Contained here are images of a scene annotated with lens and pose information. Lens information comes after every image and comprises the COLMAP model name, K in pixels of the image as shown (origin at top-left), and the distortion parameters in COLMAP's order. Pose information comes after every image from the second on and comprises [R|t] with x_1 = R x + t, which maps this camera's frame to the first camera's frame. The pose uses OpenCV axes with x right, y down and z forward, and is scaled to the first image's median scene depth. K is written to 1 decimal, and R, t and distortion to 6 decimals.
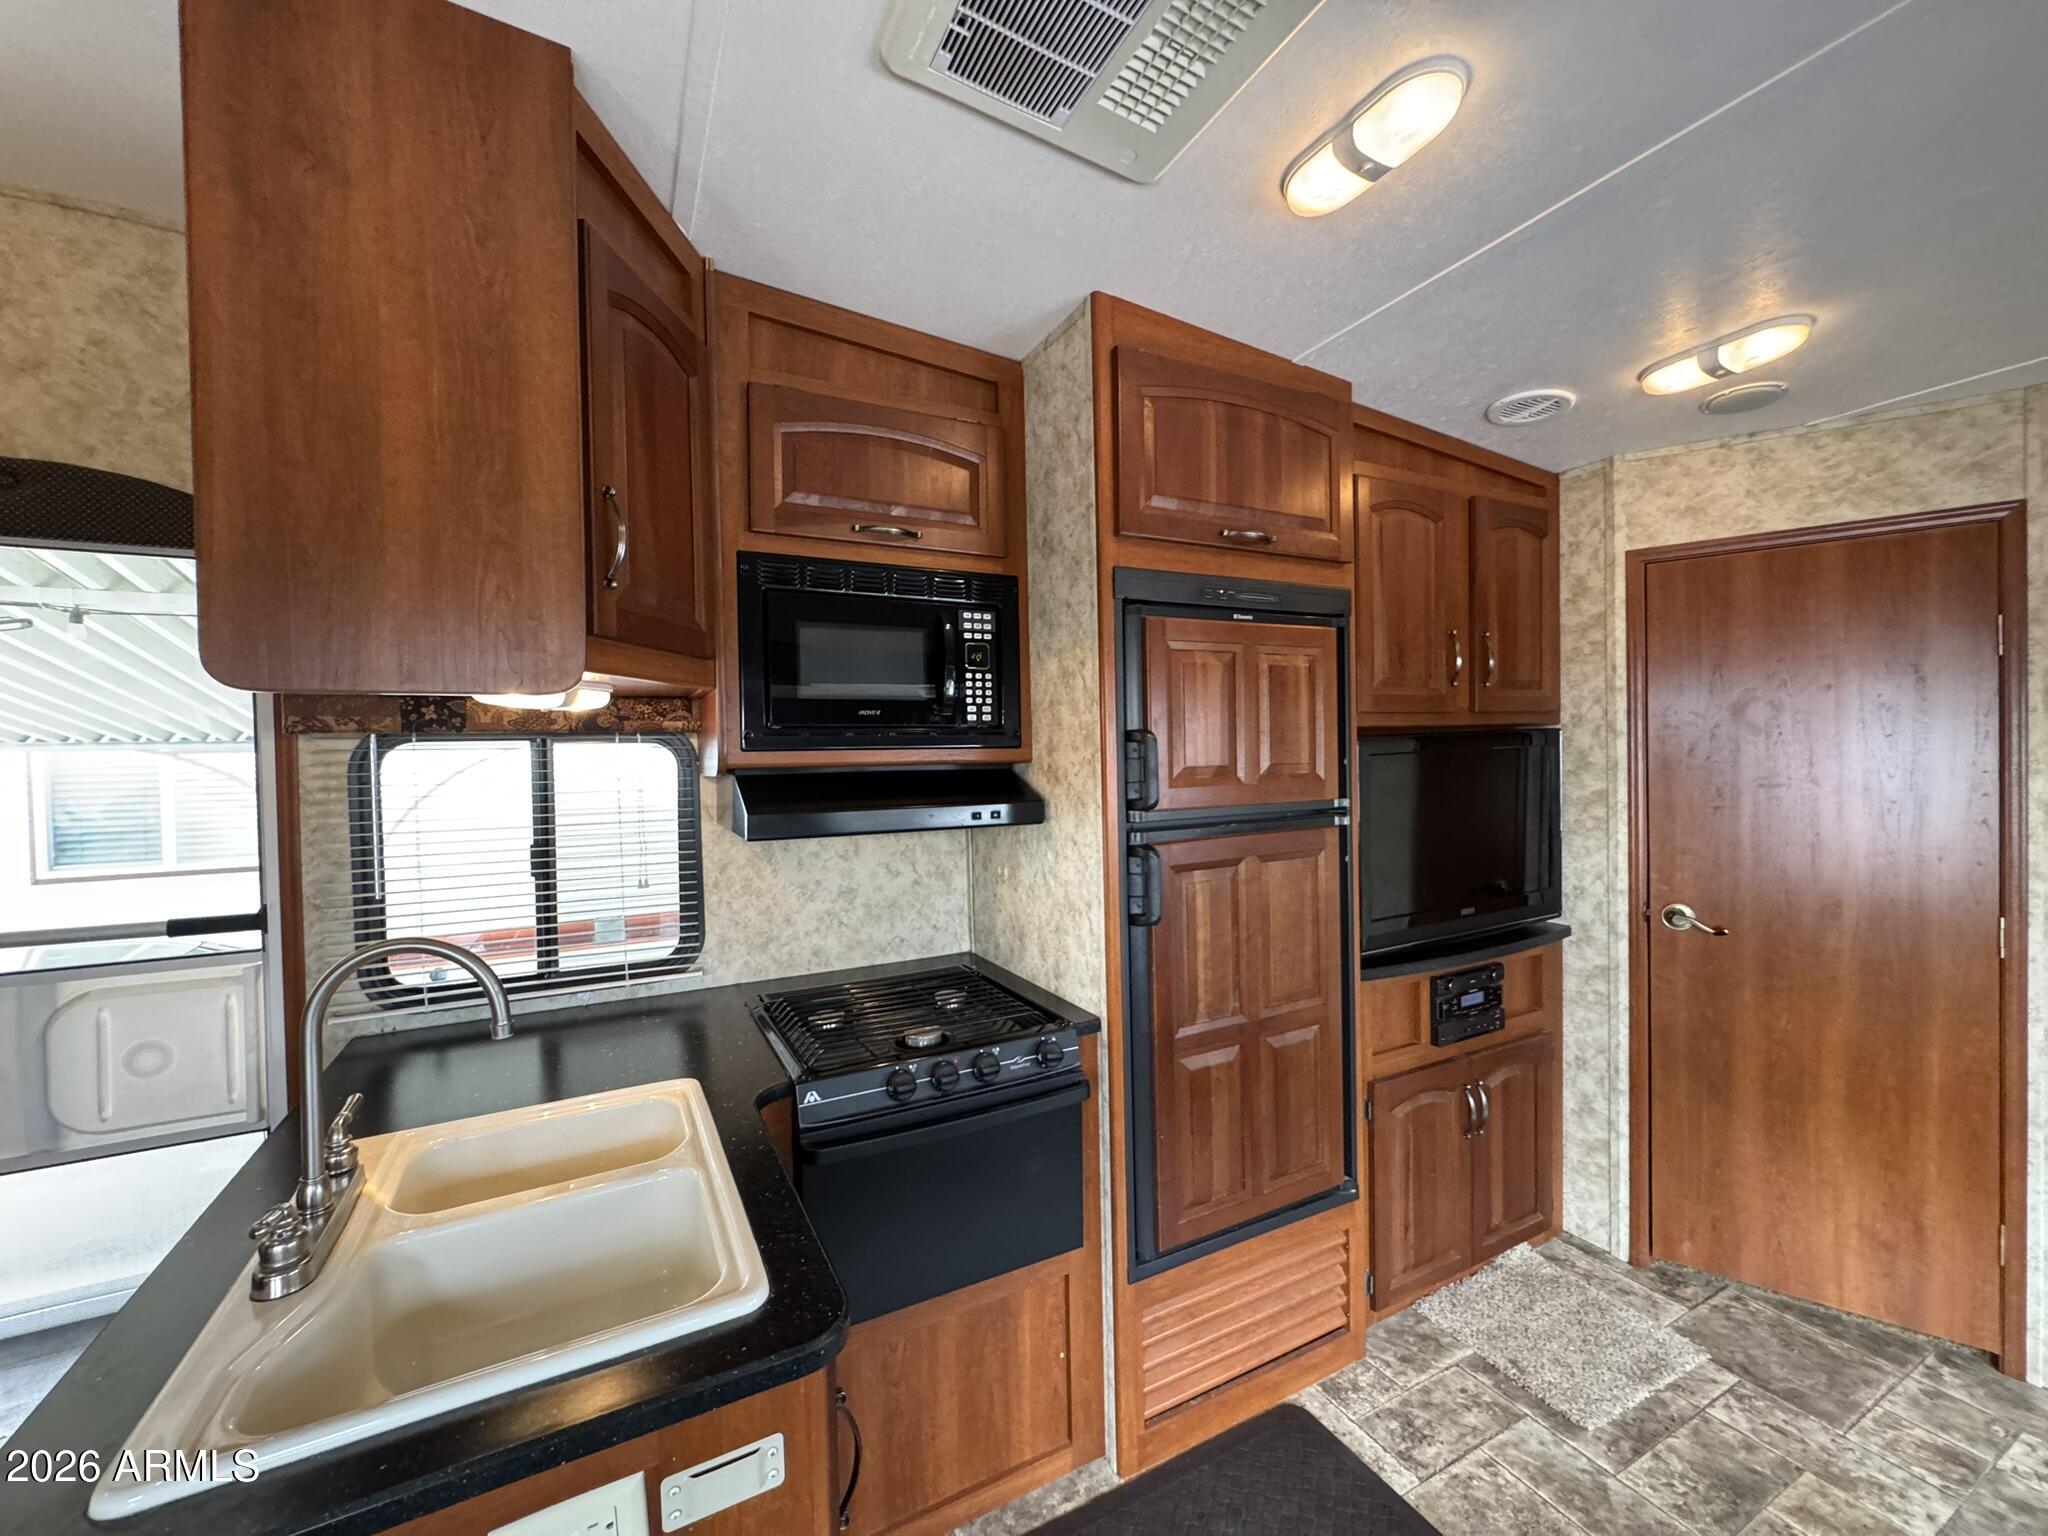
lens RADIAL K [[817.4, 0, 1020.4], [0, 817.4, 764.8], [0, 0, 1]] dist [-0.005281, 0.000925]
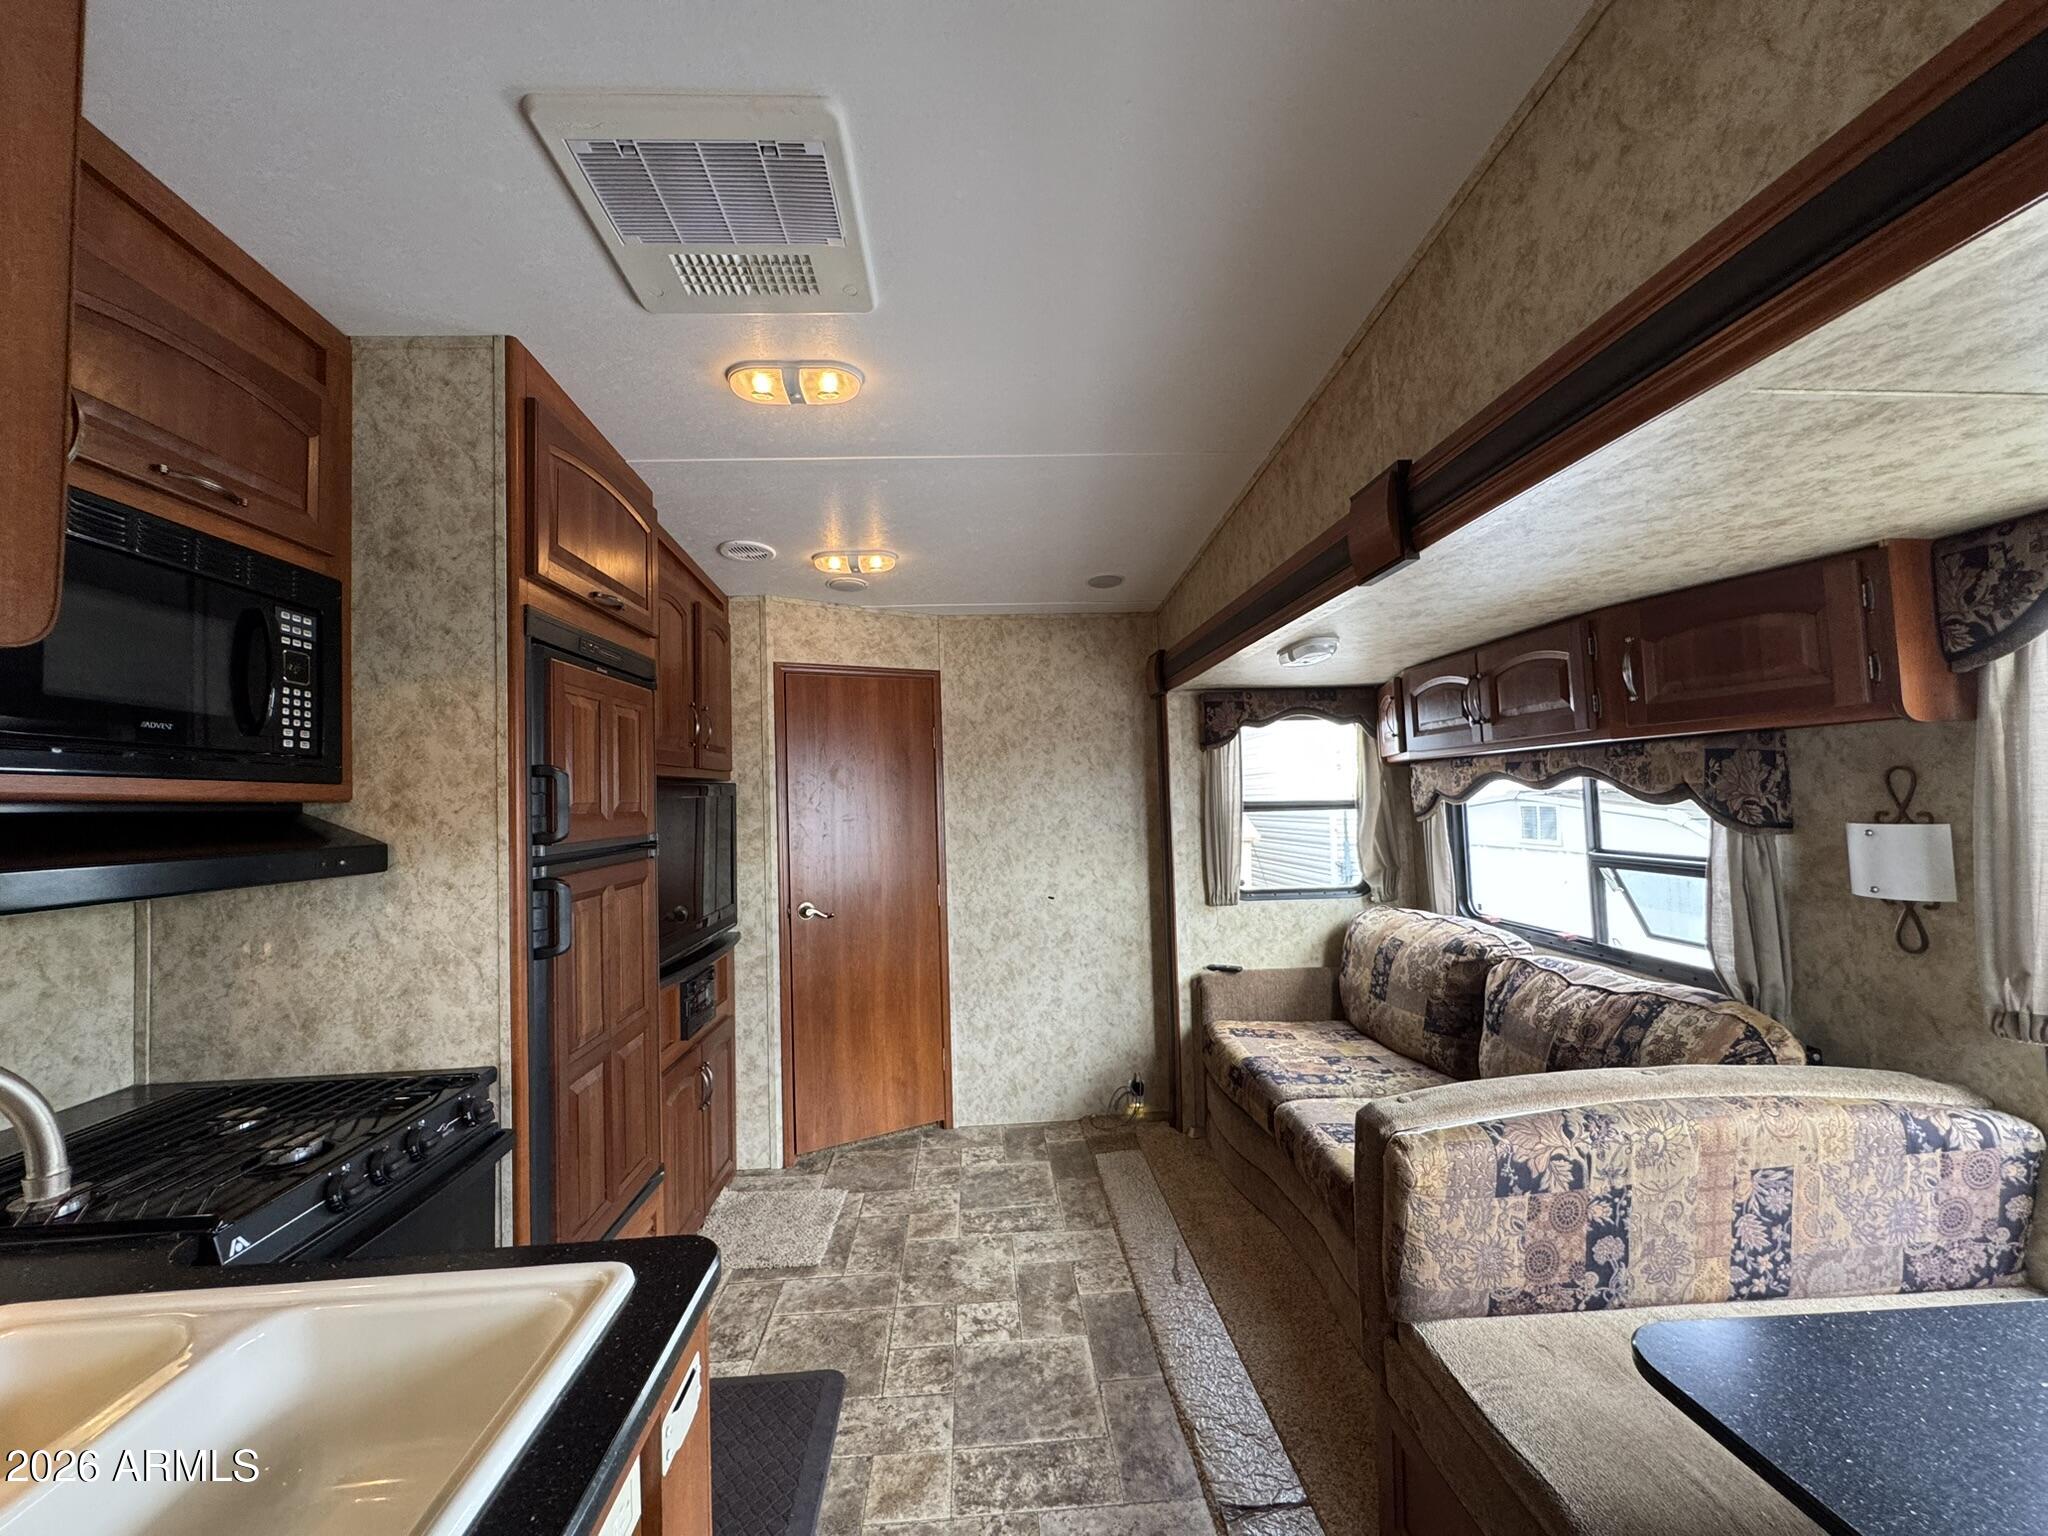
lens RADIAL K [[817.4, 0, 1018.9], [0, 817.4, 766.2], [0, 0, 1]] dist [-0.005281, 0.000925]
pose [[0.403310, 0.044114, 0.914000, -0.477854], [0.040037, 0.997030, -0.065788, 0.042855], [-0.914187, 0.063127, 0.400346, 0.036784]]
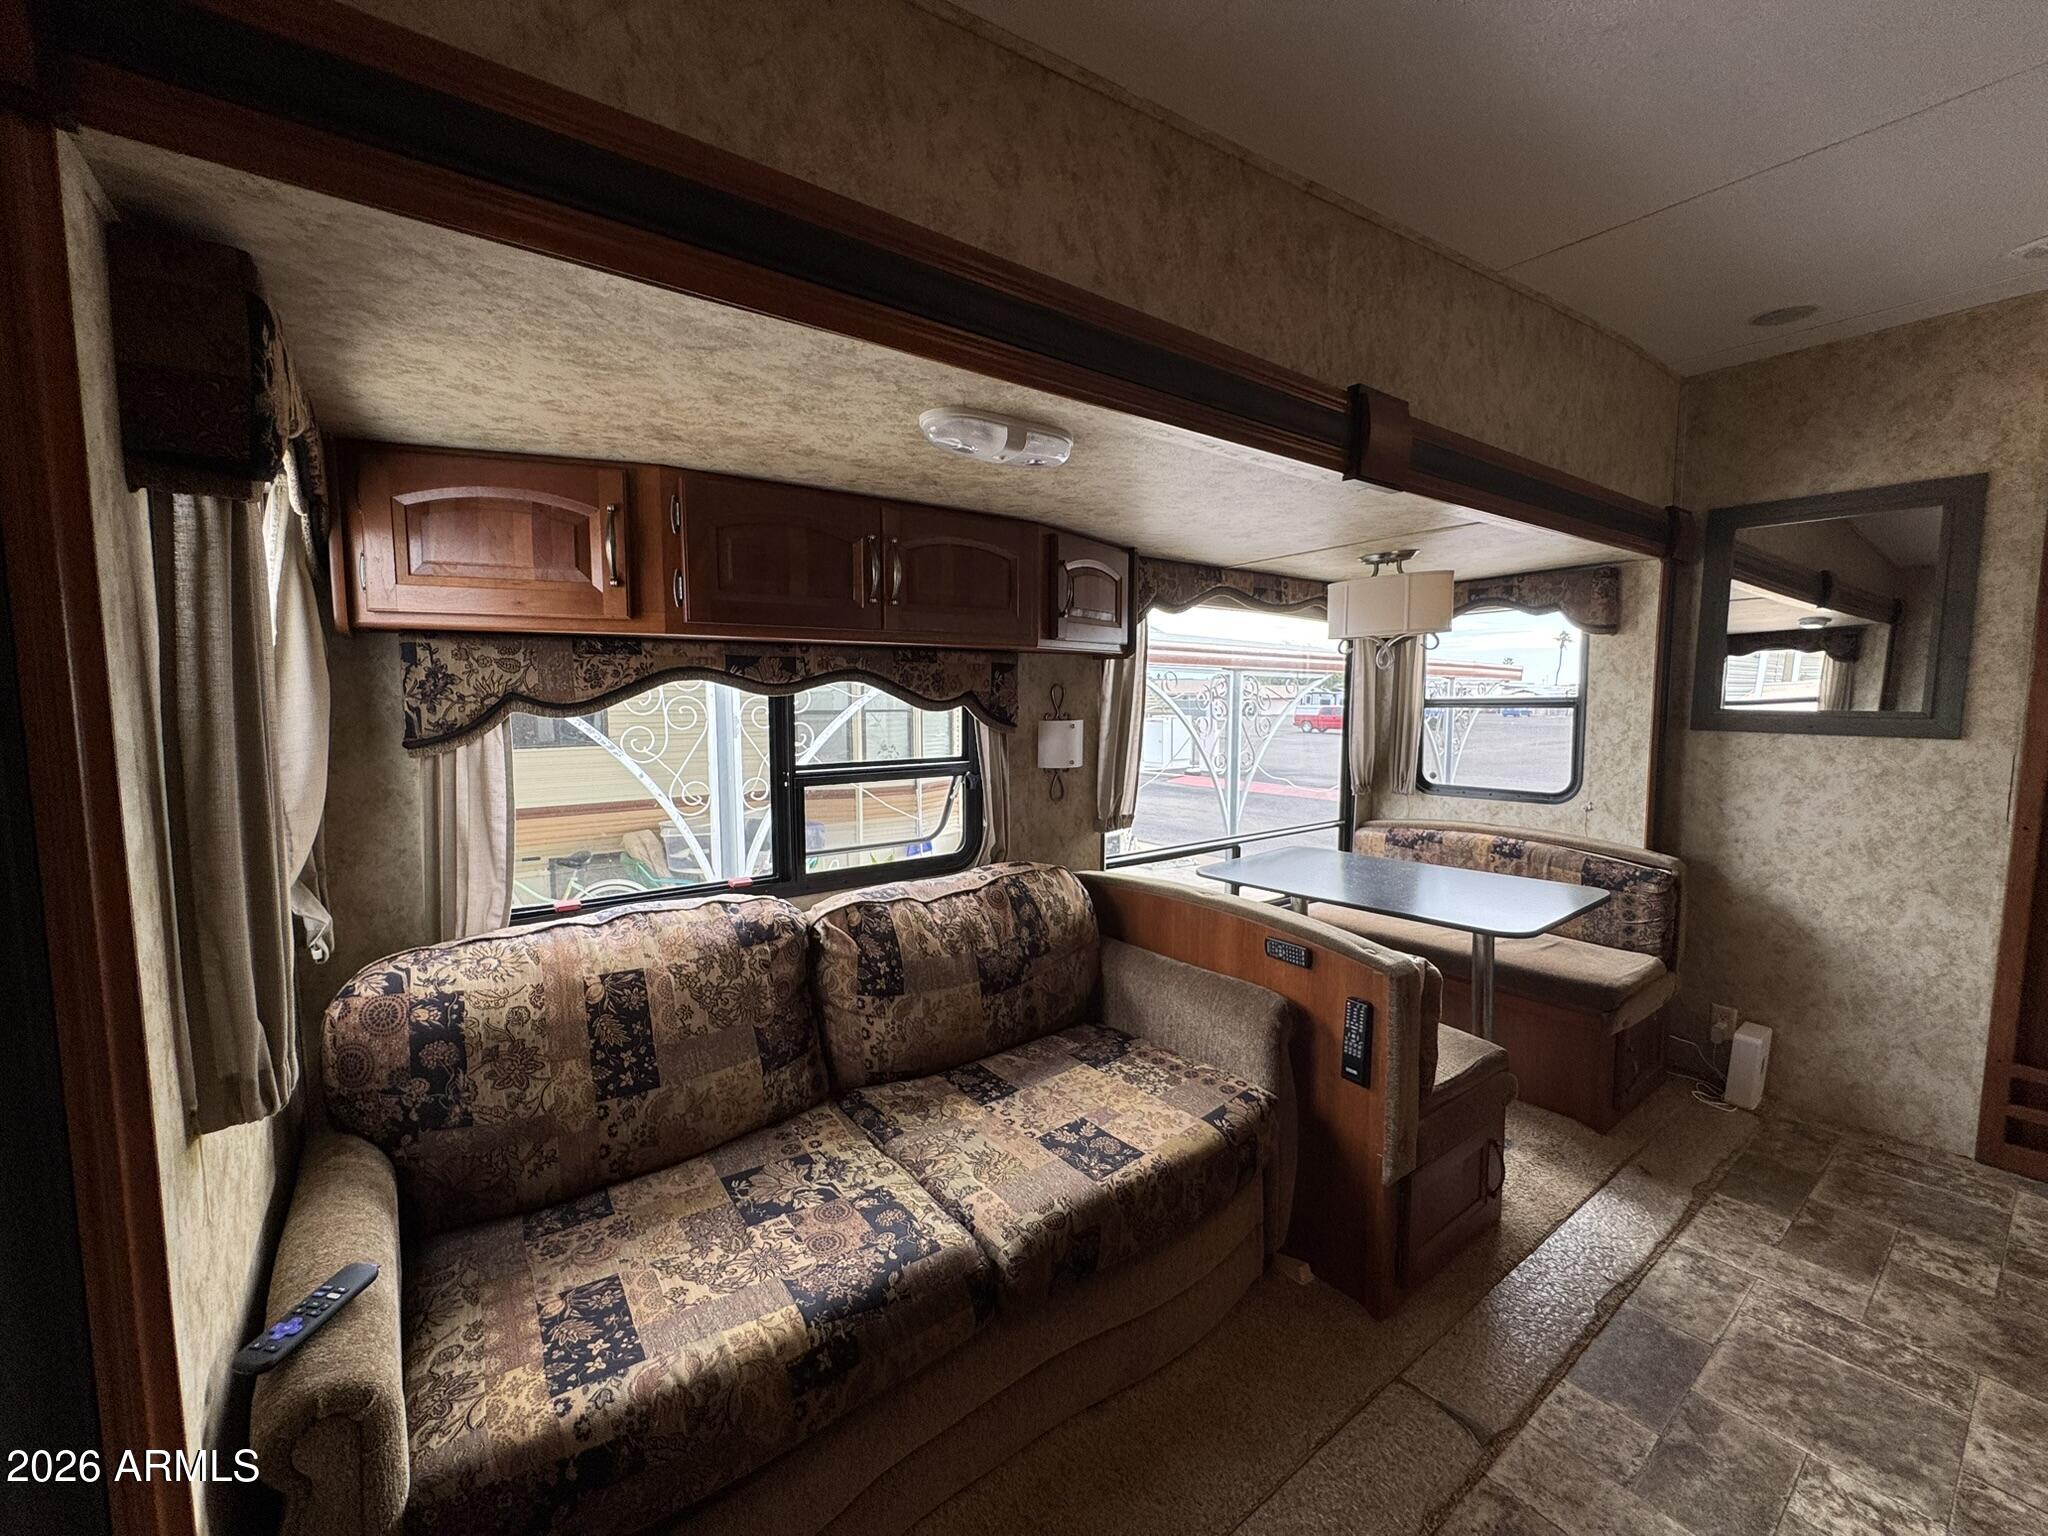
lens RADIAL K [[817.4, 0, 1024.0], [0, 817.4, 764.2], [0, 0, 1]] dist [-0.005281, 0.000925]
pose [[-0.985814, 0.036511, -0.163820, 0.962362], [0.018993, 0.994050, 0.107253, 0.009092], [0.166761, 0.102620, -0.980643, 0.864420]]
